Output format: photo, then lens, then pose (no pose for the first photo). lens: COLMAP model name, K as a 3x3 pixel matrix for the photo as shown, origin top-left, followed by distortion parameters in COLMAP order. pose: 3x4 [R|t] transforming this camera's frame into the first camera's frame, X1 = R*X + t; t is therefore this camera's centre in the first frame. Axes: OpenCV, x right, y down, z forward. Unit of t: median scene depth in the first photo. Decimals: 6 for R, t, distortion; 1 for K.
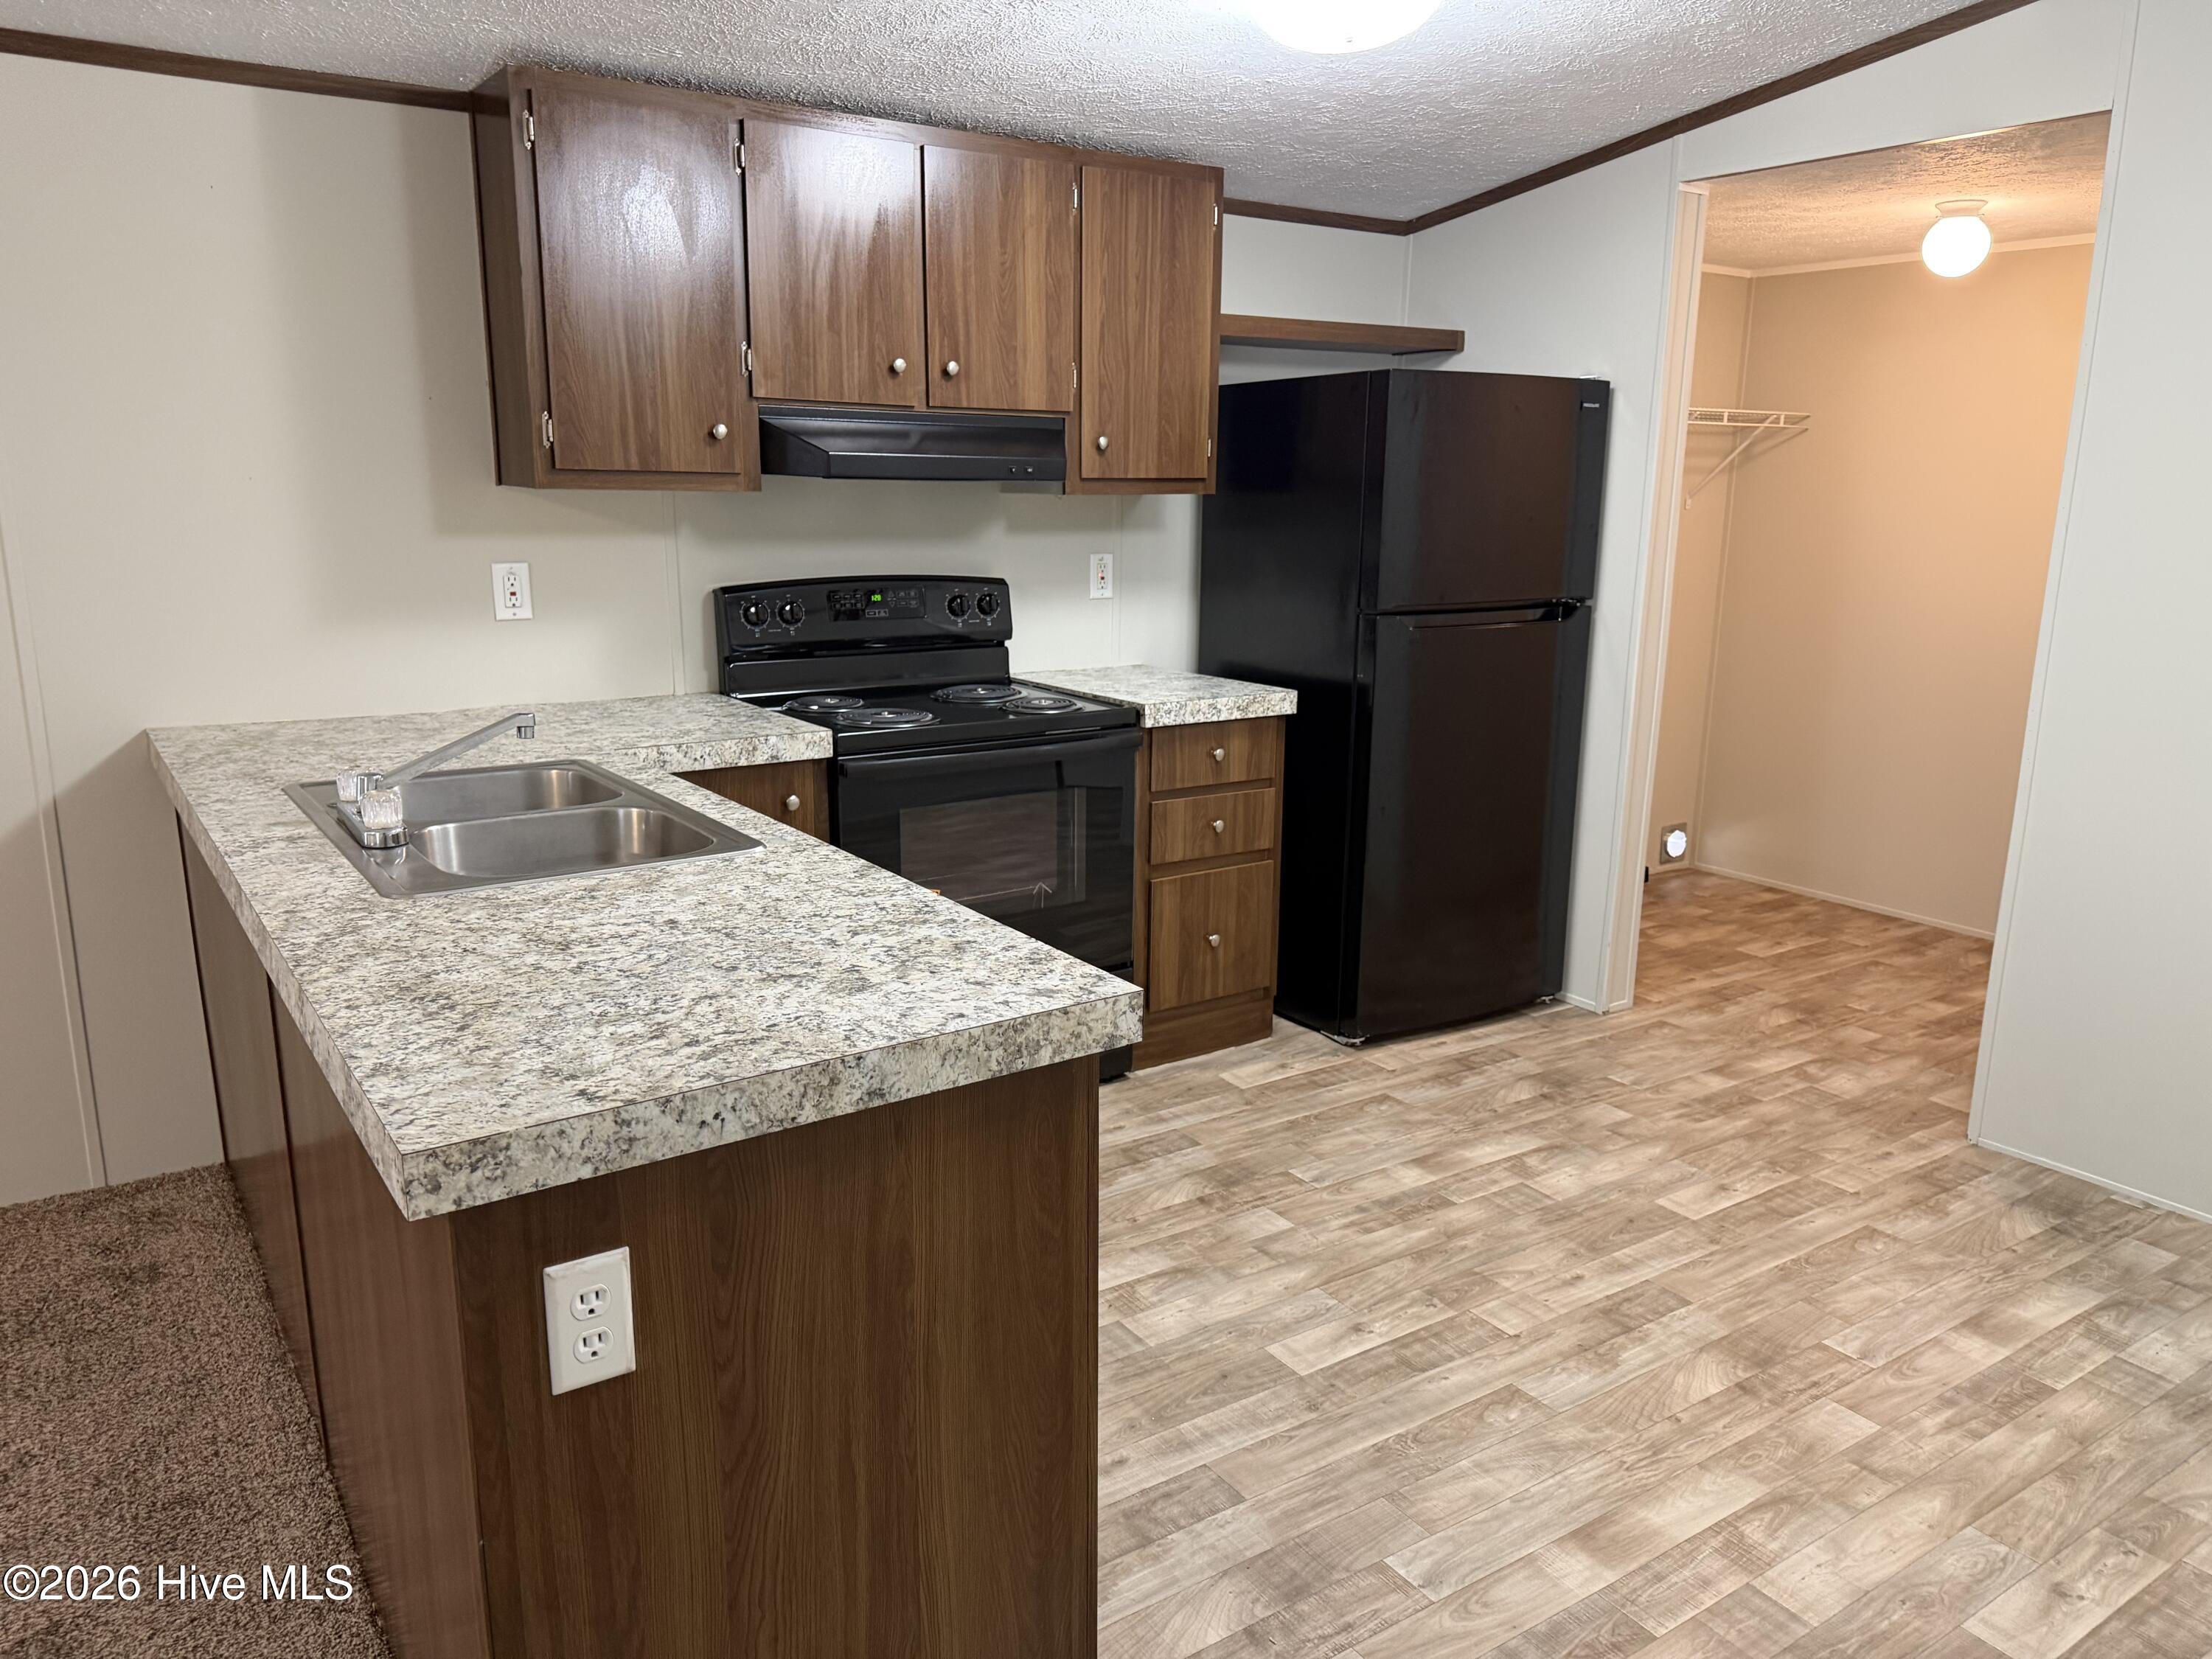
lens RADIAL K [[1544.5, 0, 1095.3], [0, 1544.5, 829.4], [0, 0, 1]] dist [0.069870, -0.073201]
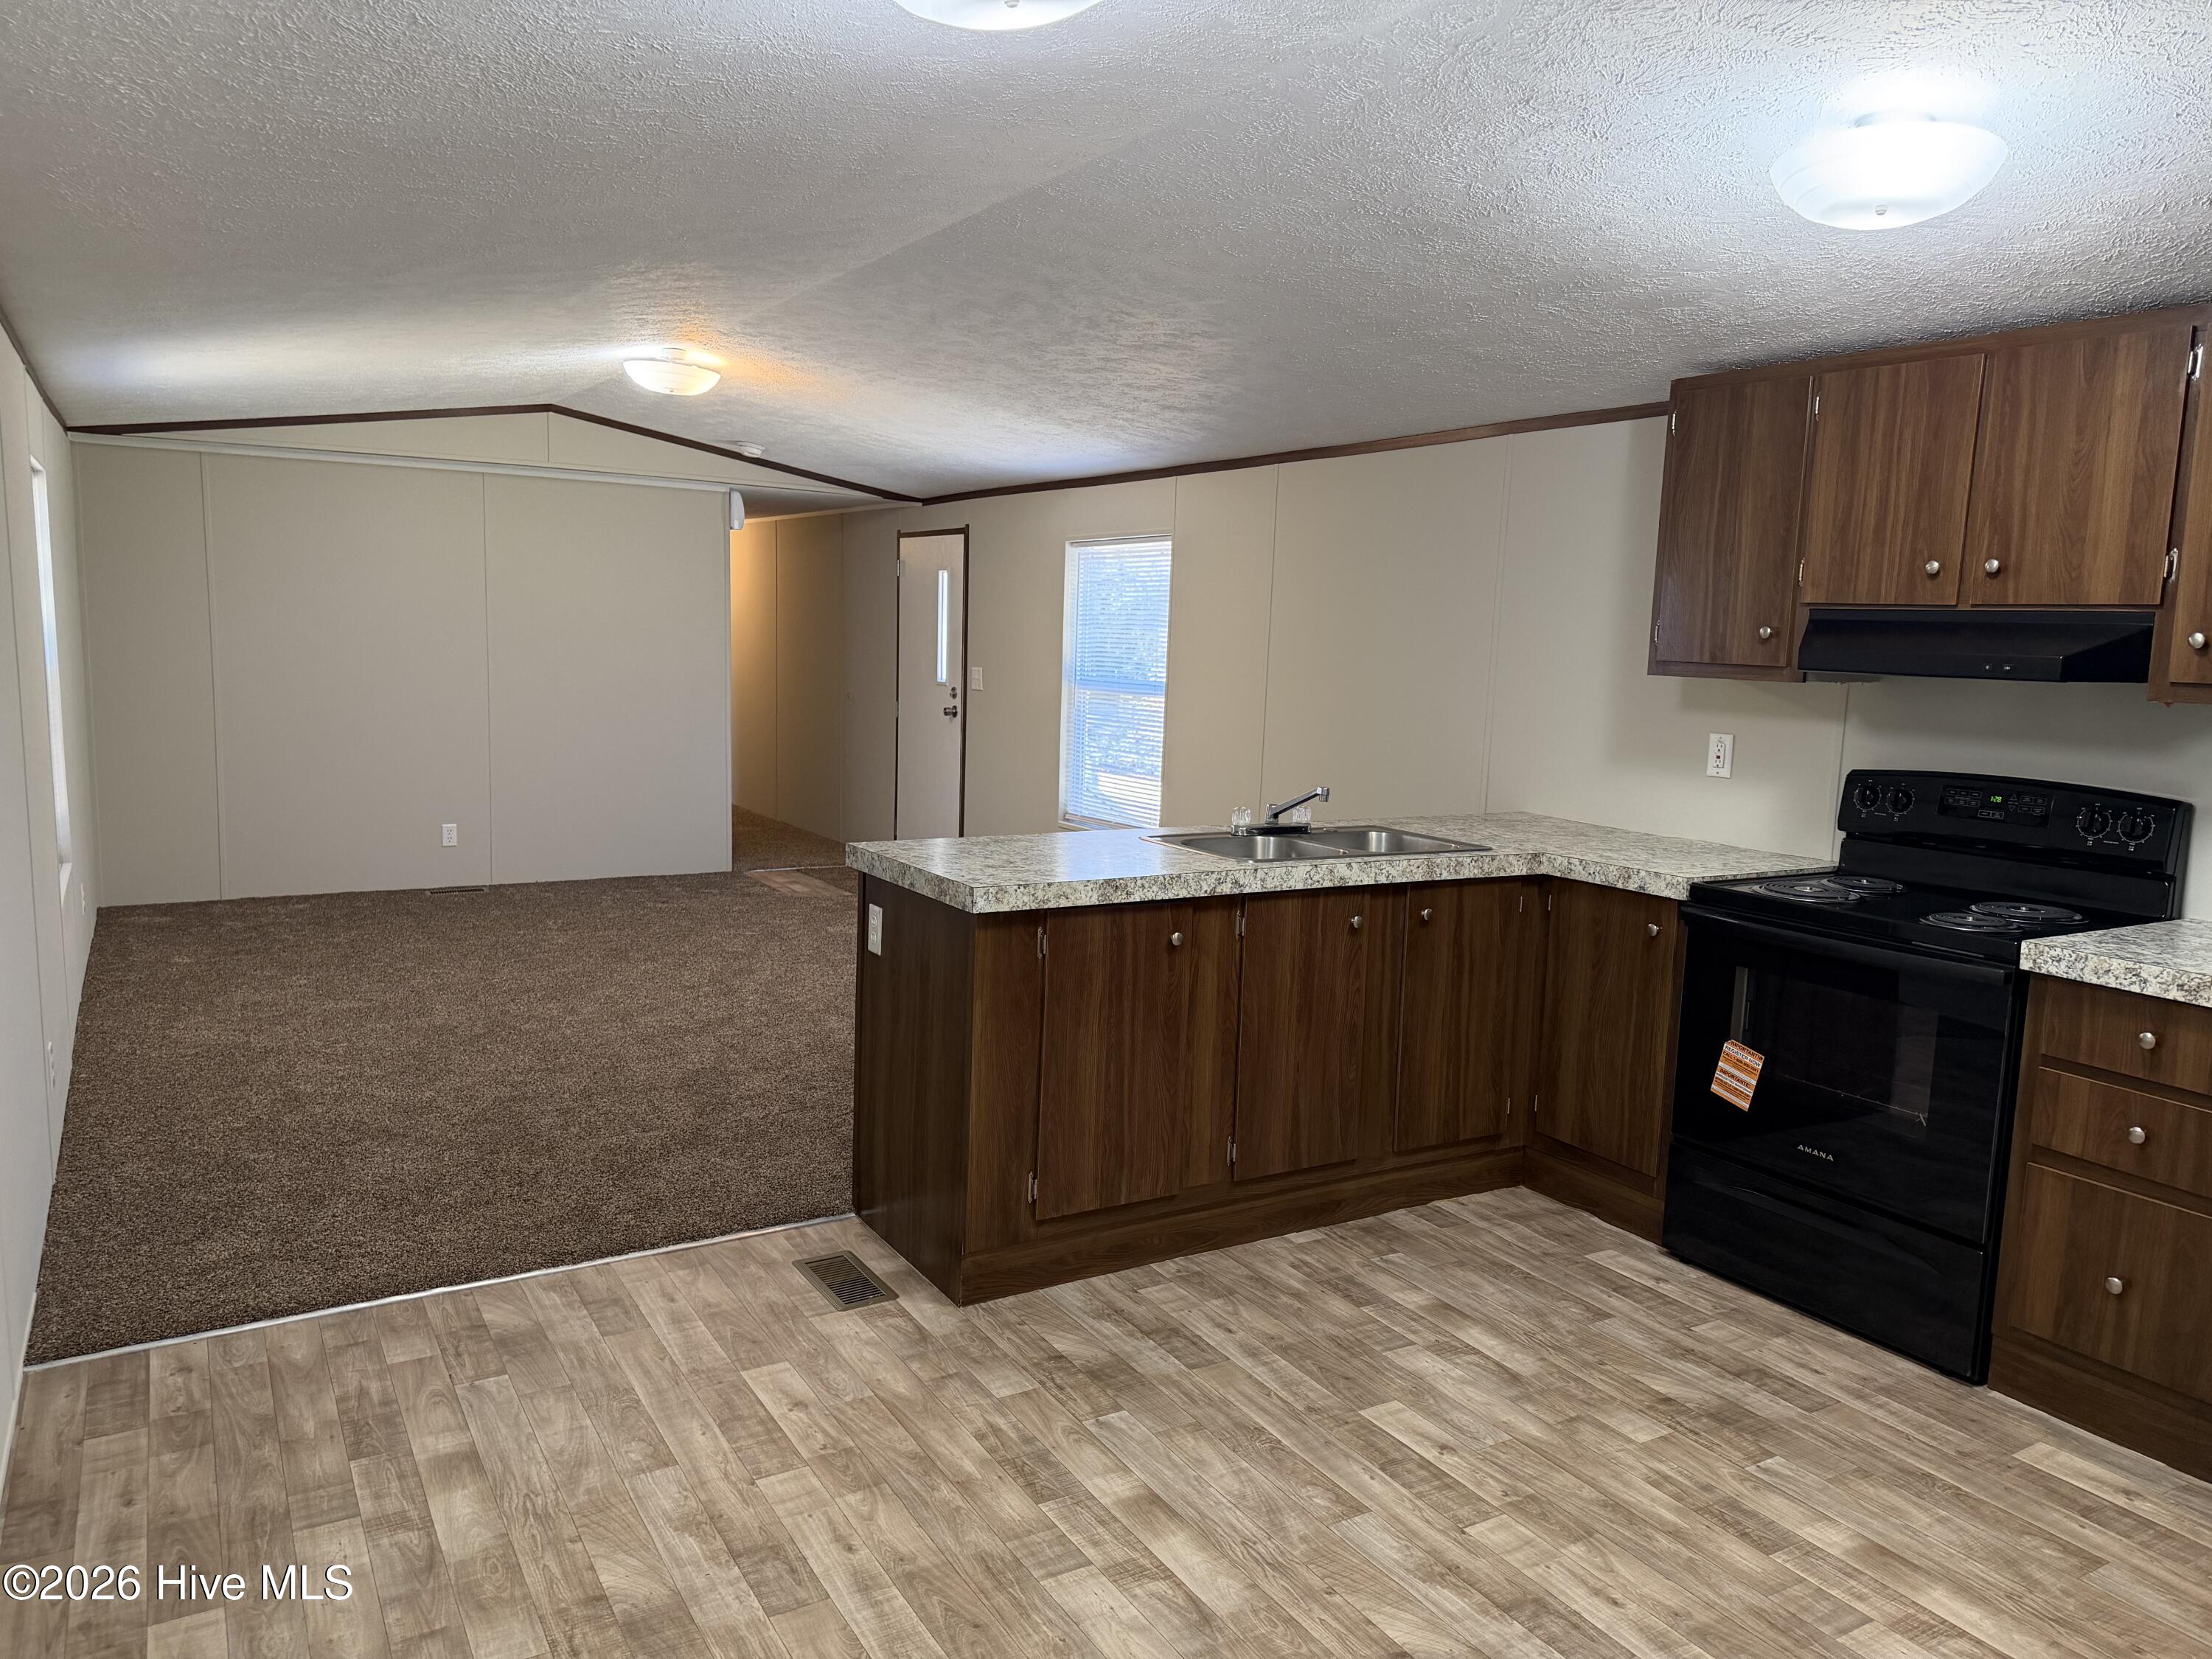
lens RADIAL K [[1544.5, 0, 1110.0], [0, 1544.5, 822.9], [0, 0, 1]] dist [0.069870, -0.073201]
pose [[-0.052424, 0.107014, -0.992874, 0.908688], [-0.256047, 0.959565, 0.116943, -0.116707], [0.965242, 0.260353, -0.022903, 0.530988]]
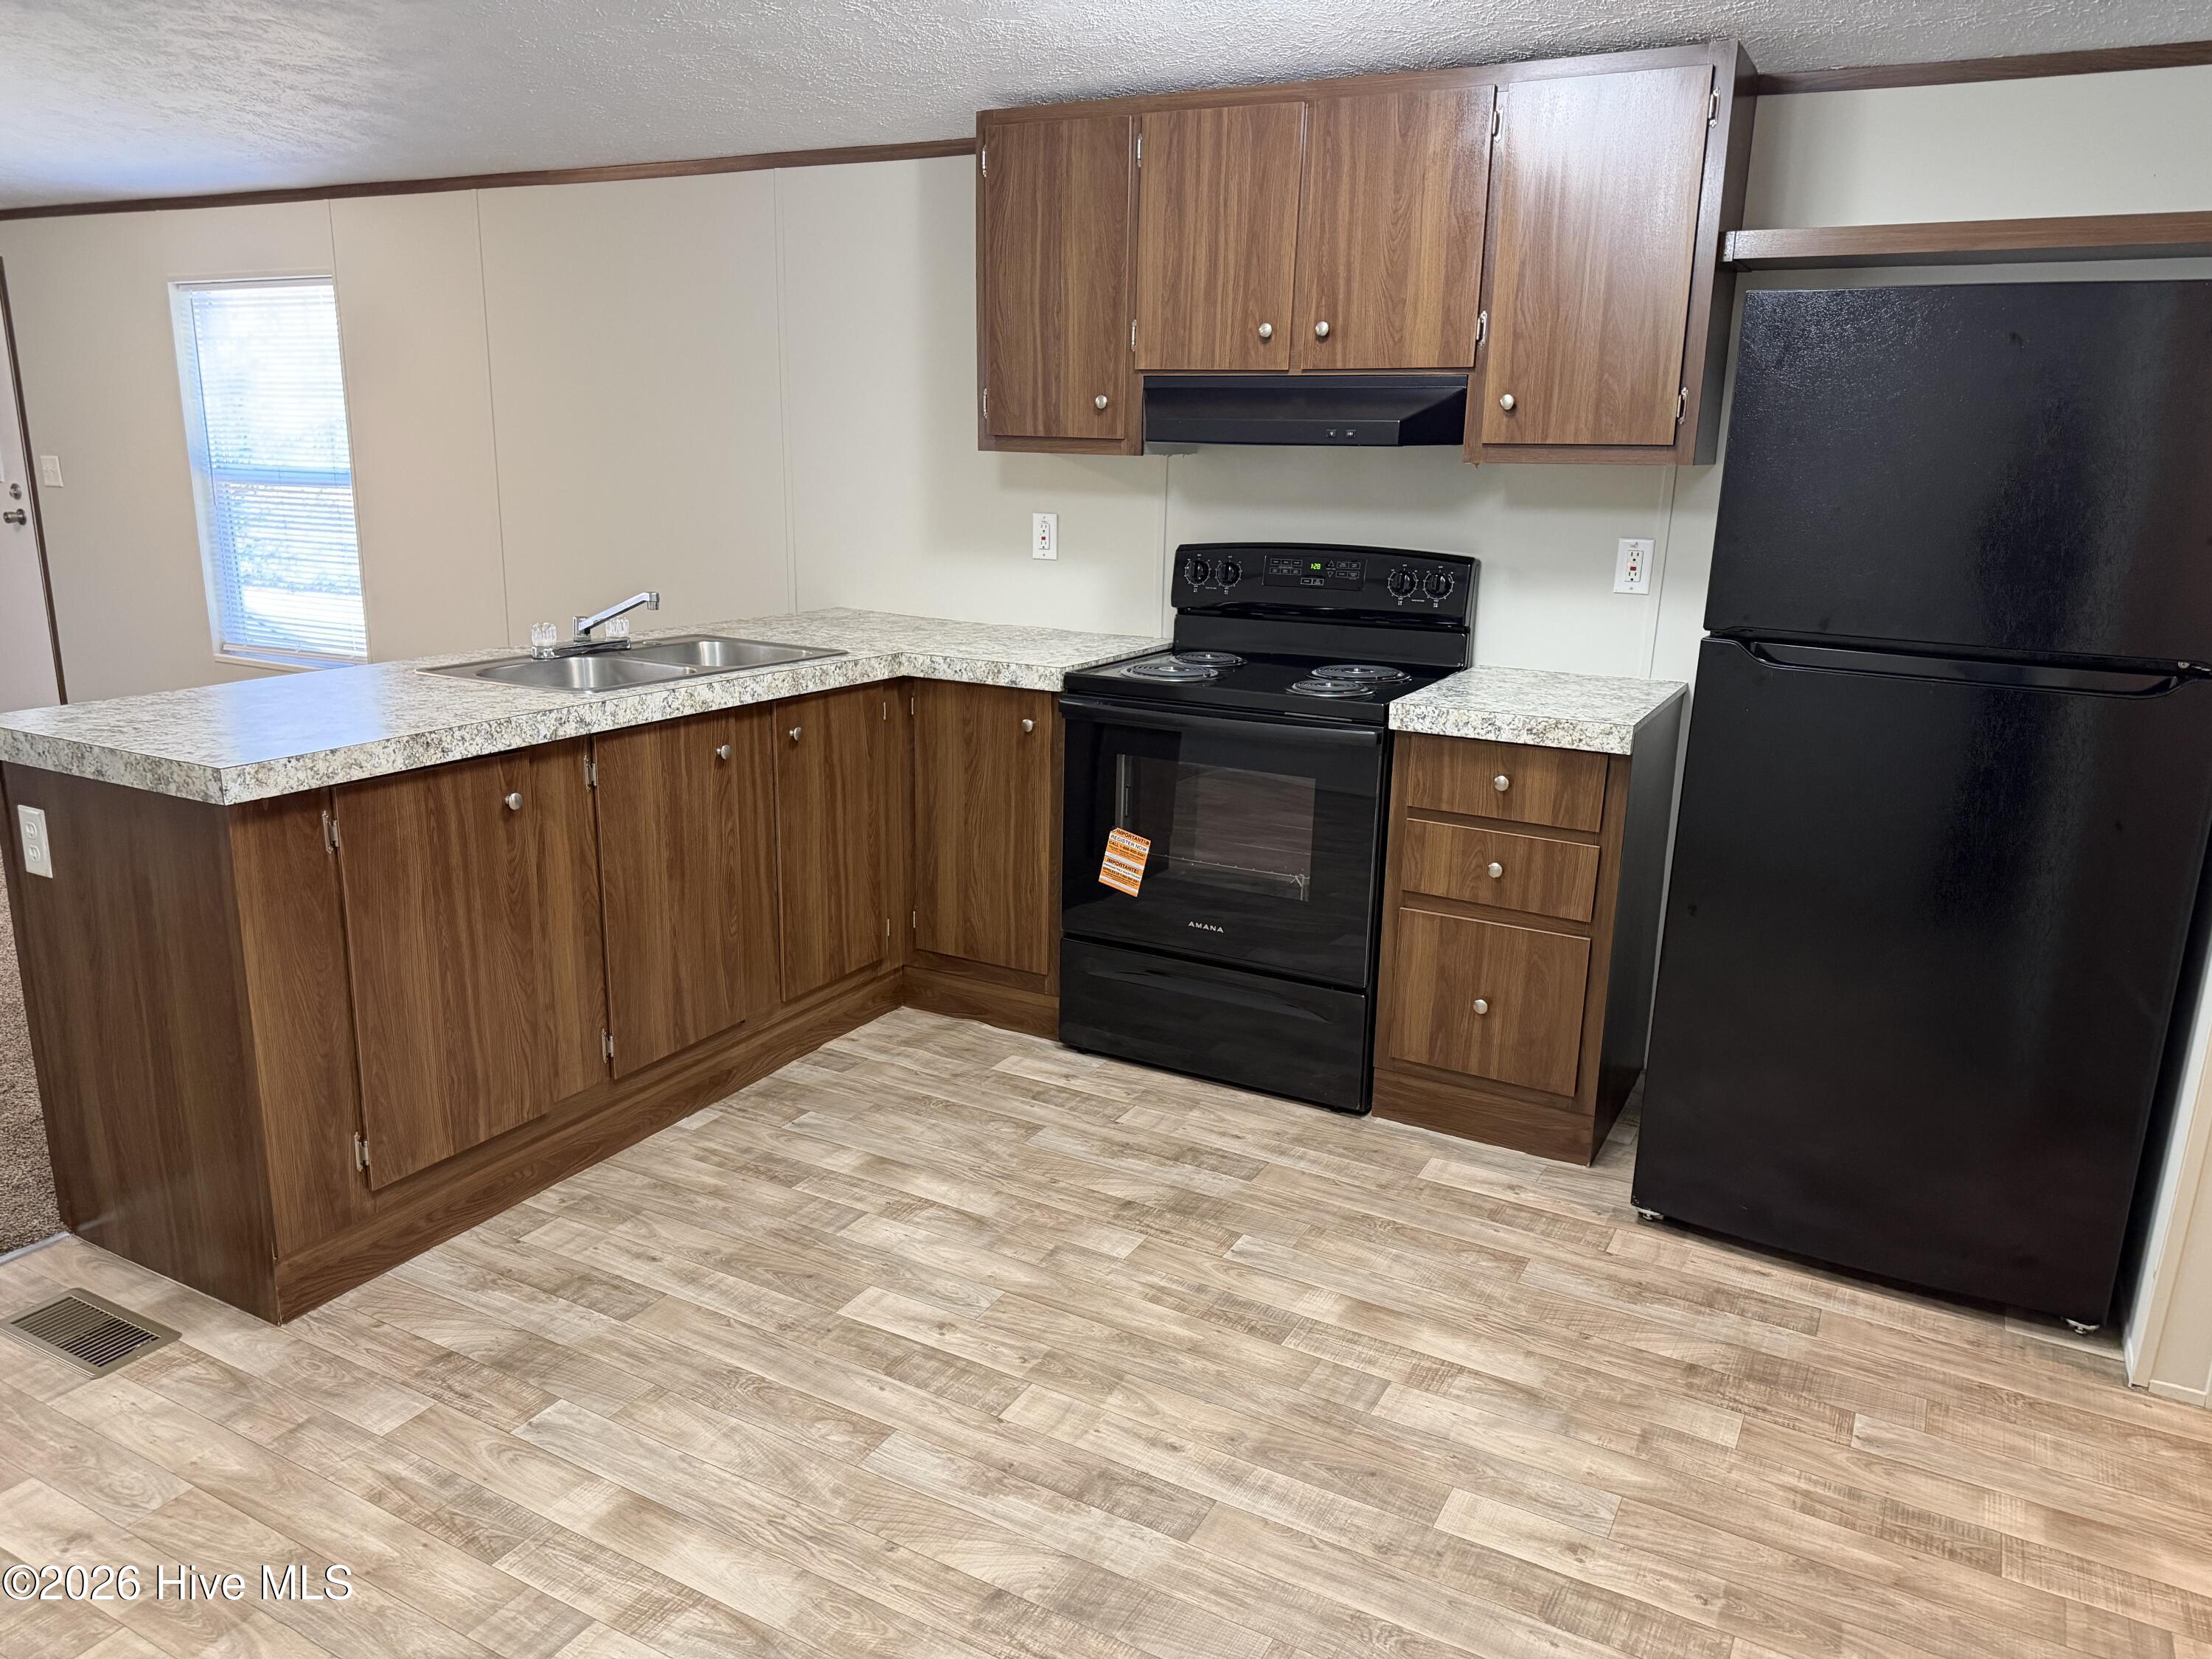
lens RADIAL K [[1544.5, 0, 1097.1], [0, 1544.5, 833.0], [0, 0, 1]] dist [0.069870, -0.073201]
pose [[0.450576, 0.216377, -0.866119, 0.742855], [-0.212137, 0.968344, 0.131557, -0.090270], [0.867167, 0.124460, 0.482214, 0.446951]]
